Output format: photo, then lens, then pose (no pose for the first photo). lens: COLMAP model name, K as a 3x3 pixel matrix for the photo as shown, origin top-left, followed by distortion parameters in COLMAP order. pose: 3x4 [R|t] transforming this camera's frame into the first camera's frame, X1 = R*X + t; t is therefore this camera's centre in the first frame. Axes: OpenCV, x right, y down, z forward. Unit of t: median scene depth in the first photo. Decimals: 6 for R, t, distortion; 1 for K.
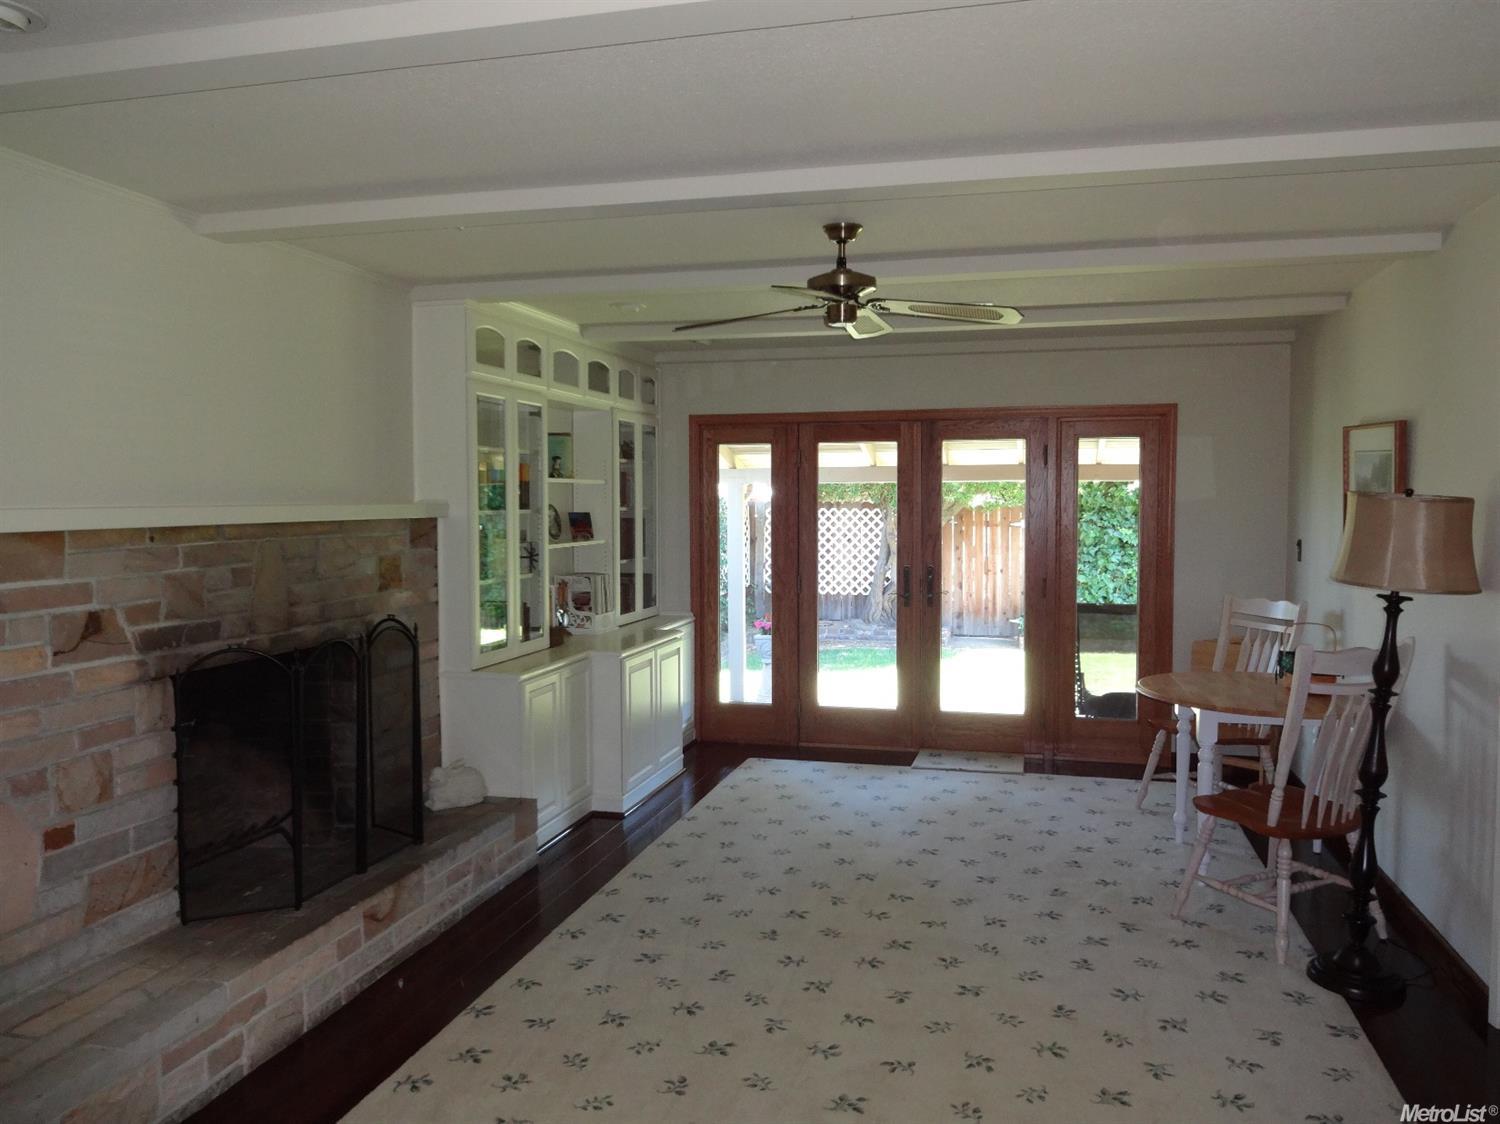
lens RADIAL K [[1104.5, 0, 750.0], [0, 1104.5, 562.0], [0, 0, 1]] dist [-0.002355, -0.008990]
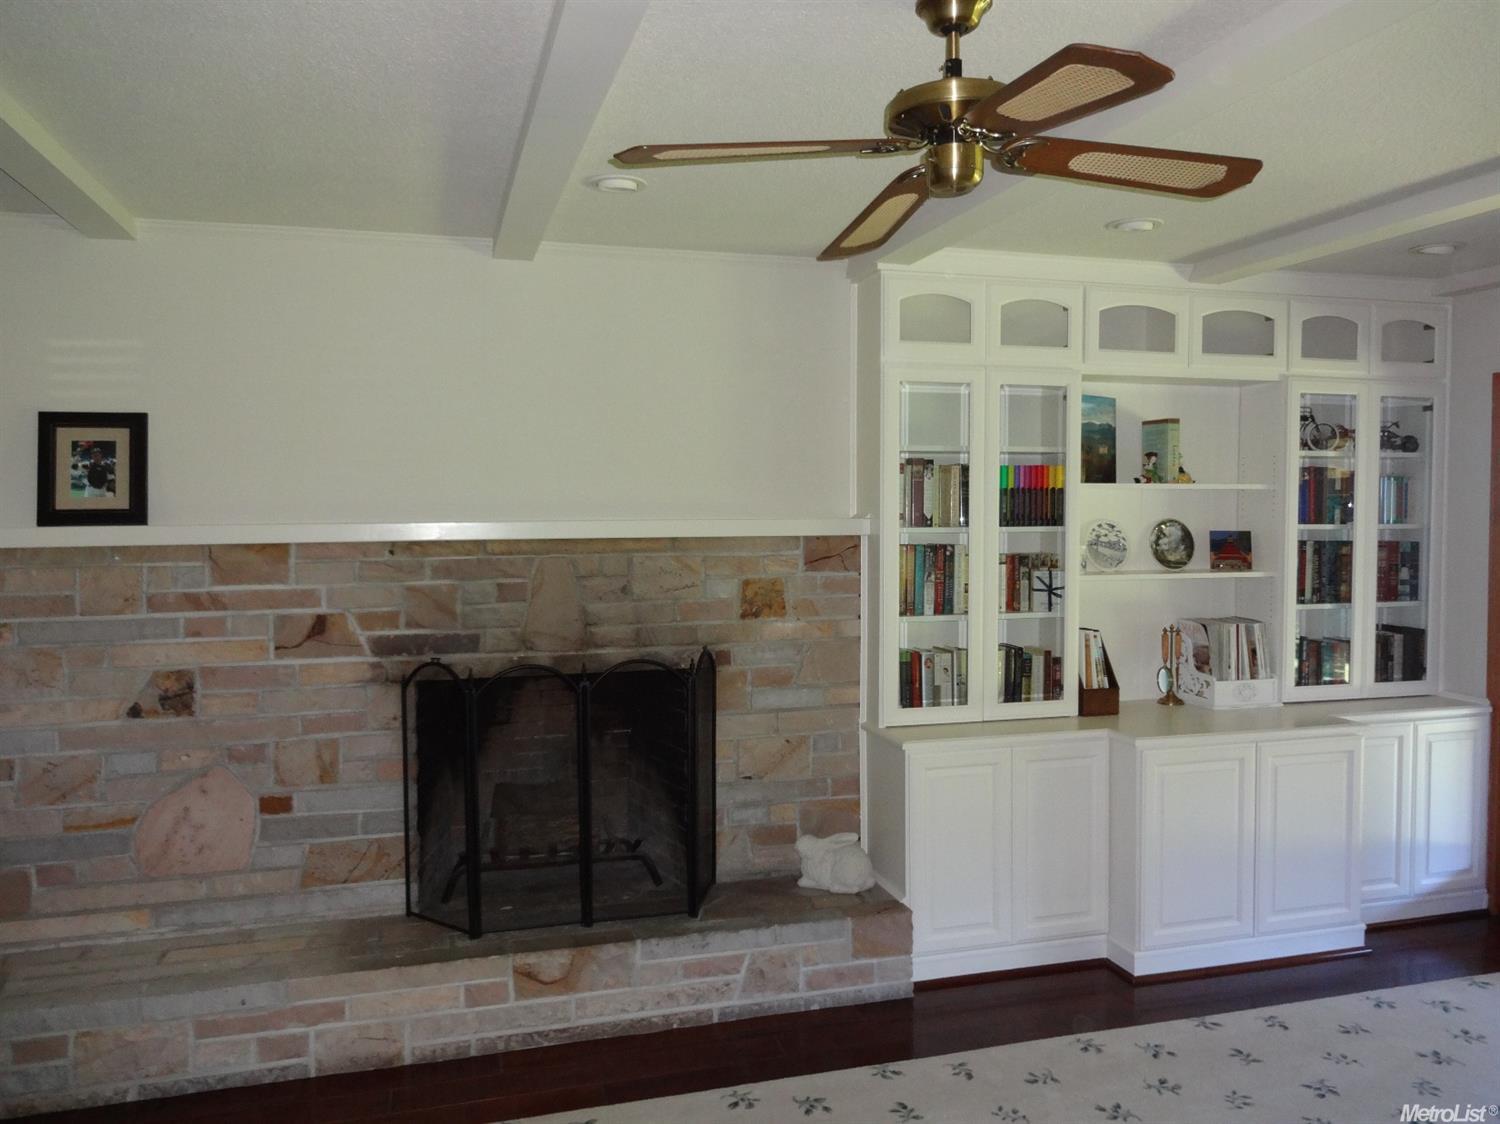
lens RADIAL K [[1104.5, 0, 750.0], [0, 1104.5, 562.0], [0, 0, 1]] dist [-0.002355, -0.008990]
pose [[0.509903, 0.043257, -0.859144, 0.528002], [-0.046624, 0.998657, 0.022609, -0.048557], [0.858968, 0.028528, 0.511234, 0.696995]]
